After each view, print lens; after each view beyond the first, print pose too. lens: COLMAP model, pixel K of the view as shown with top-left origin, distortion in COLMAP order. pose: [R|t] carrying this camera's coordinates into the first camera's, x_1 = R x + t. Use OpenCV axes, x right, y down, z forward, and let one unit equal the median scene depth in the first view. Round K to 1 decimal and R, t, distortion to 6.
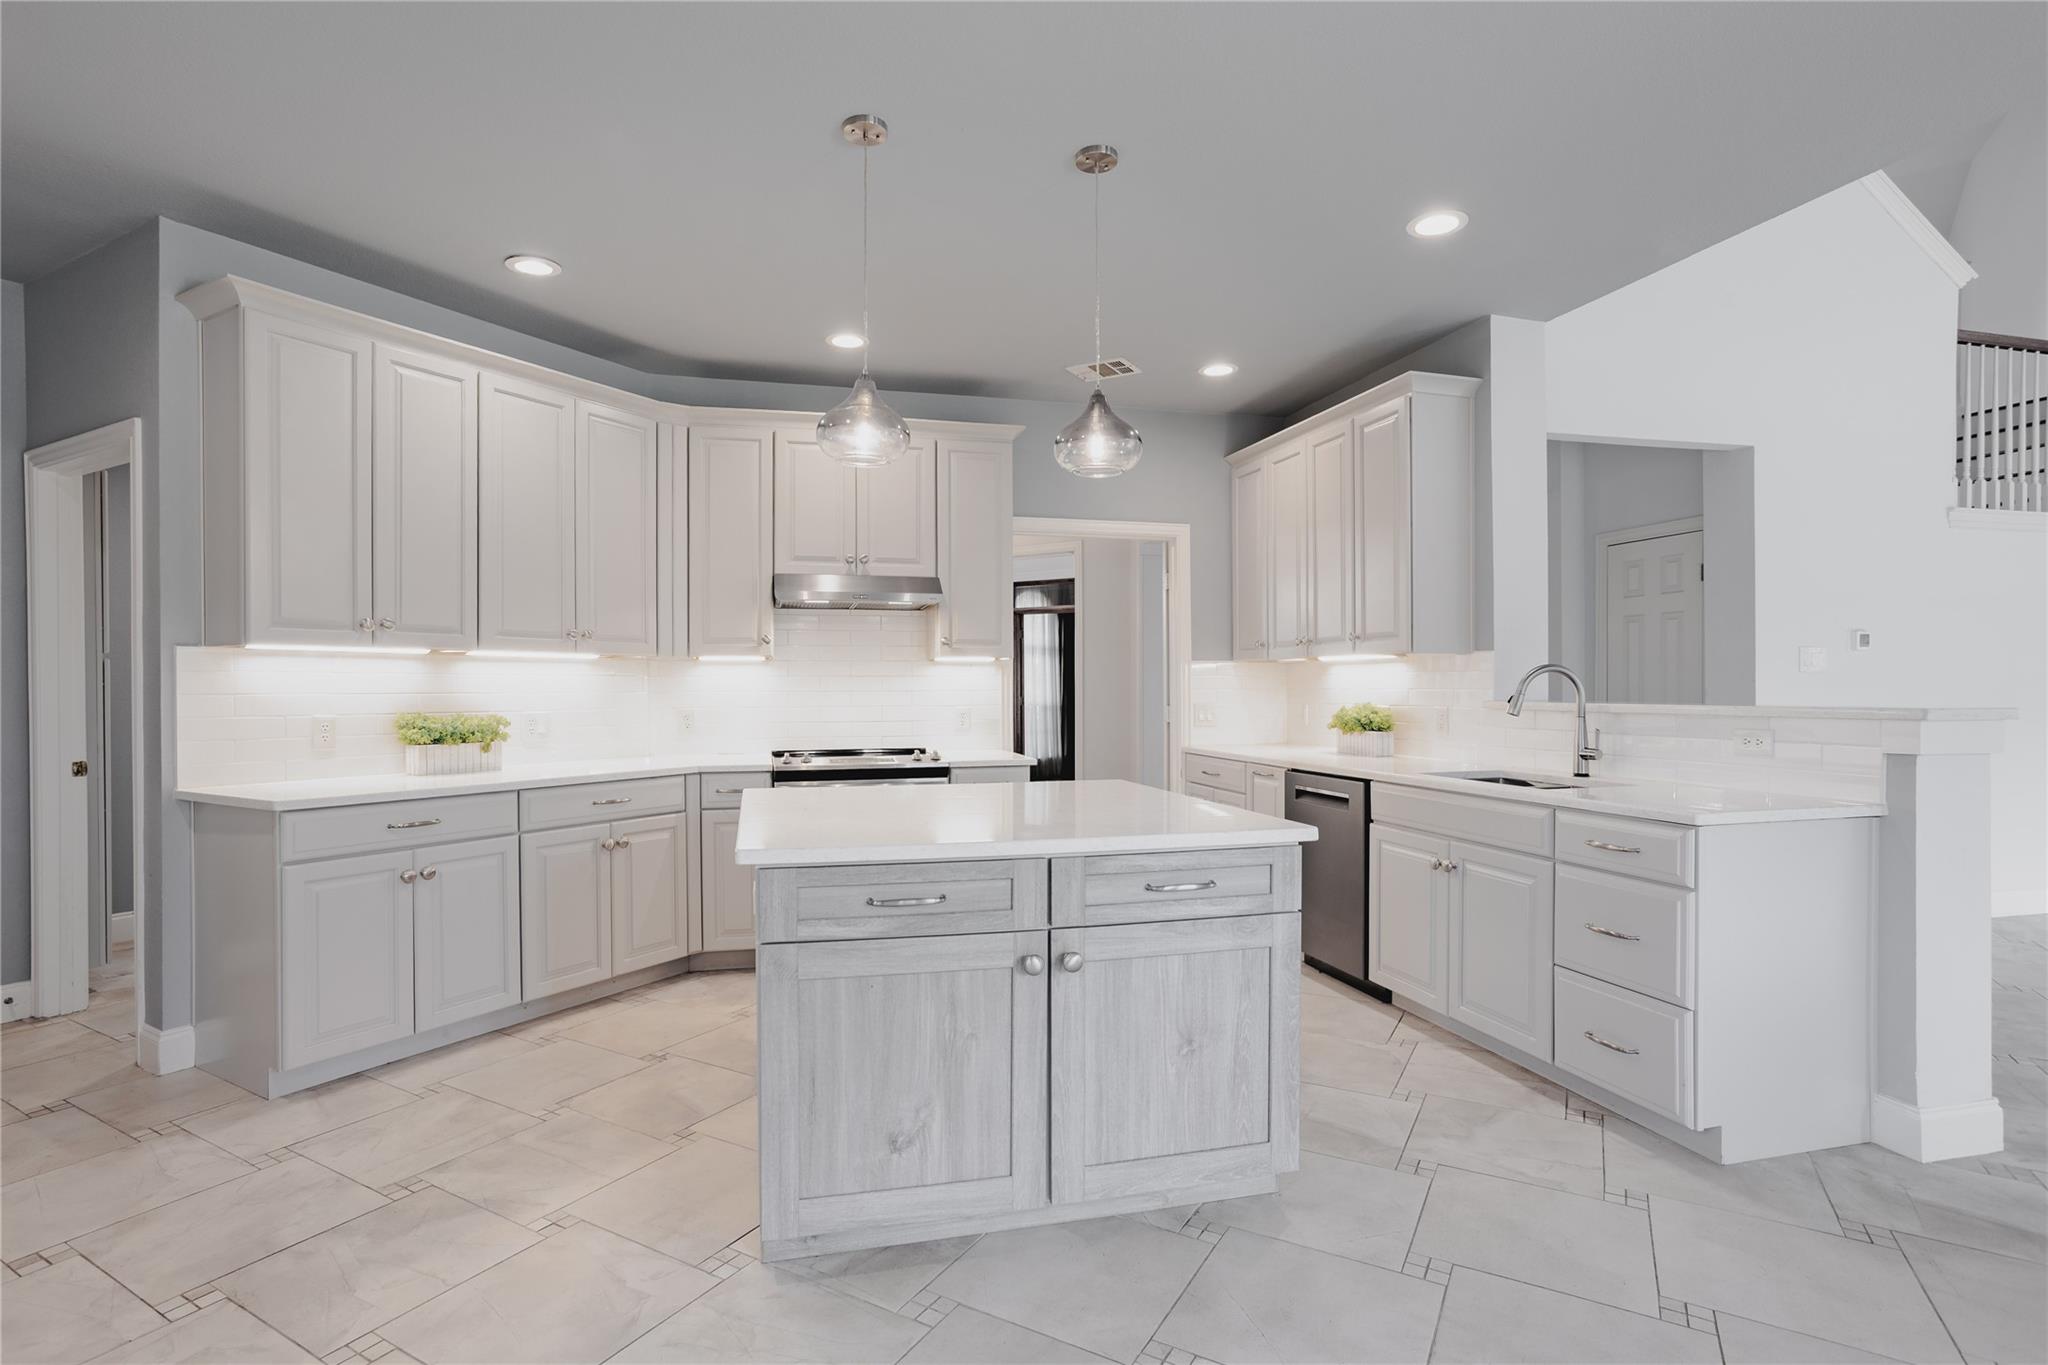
lens RADIAL K [[1002.1, 0, 1024.0], [0, 1002.1, 682.5], [0, 0, 1]] dist [-0.027205, -0.000082]
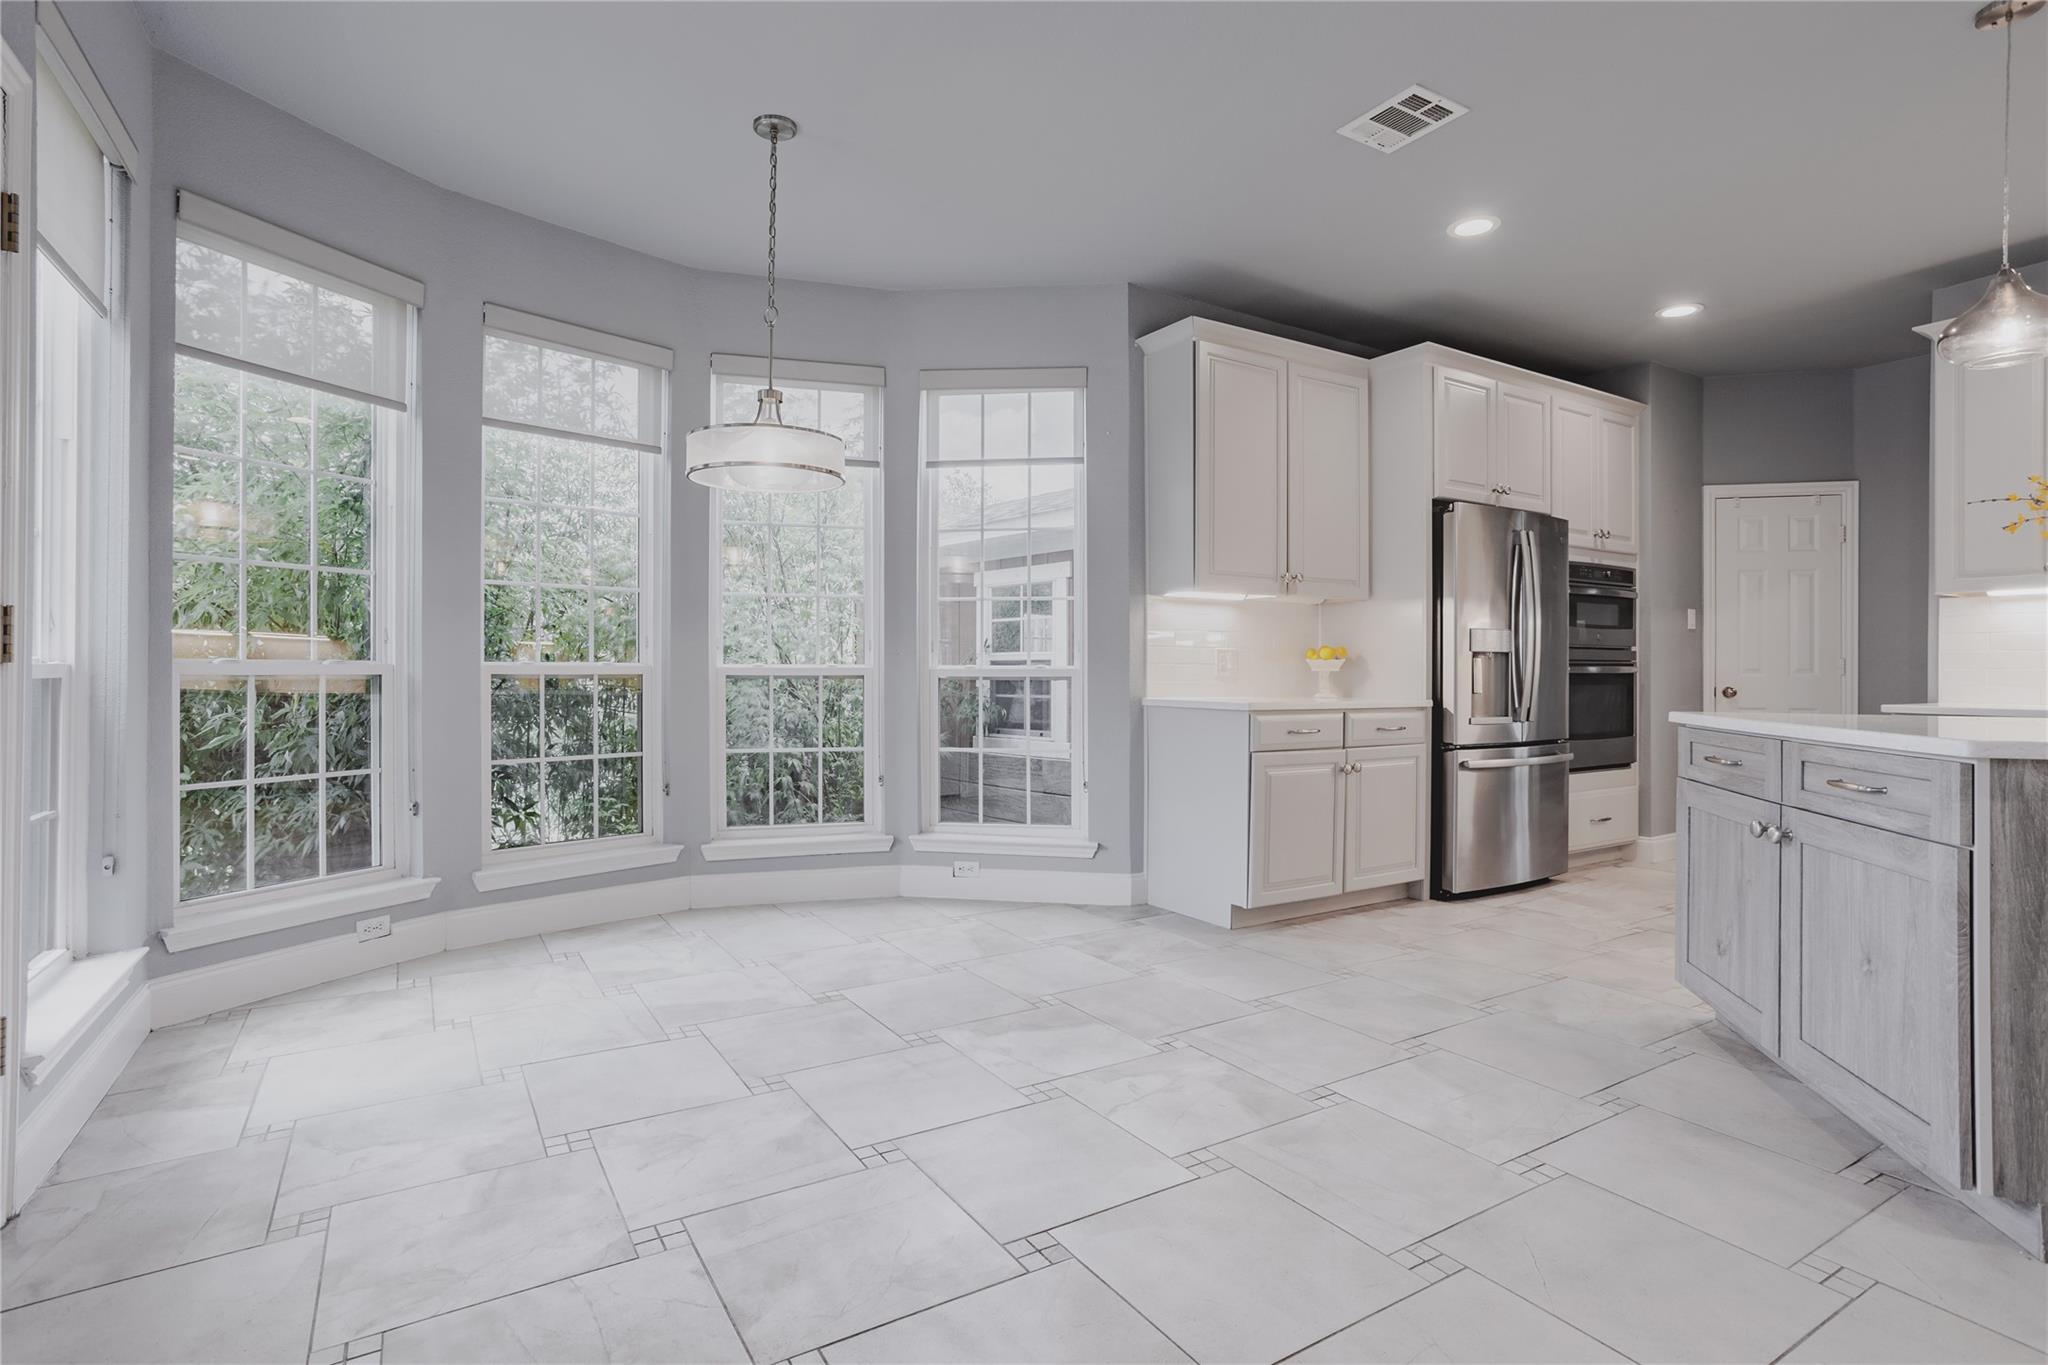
lens RADIAL K [[1002.1, 0, 1024.0], [0, 1002.1, 682.5], [0, 0, 1]] dist [-0.027205, -0.000082]
pose [[-0.476520, -0.001796, -0.879162, 1.421153], [-0.000898, 0.999998, -0.001556, 0.114720], [0.879163, 0.000048, -0.476521, 0.800746]]
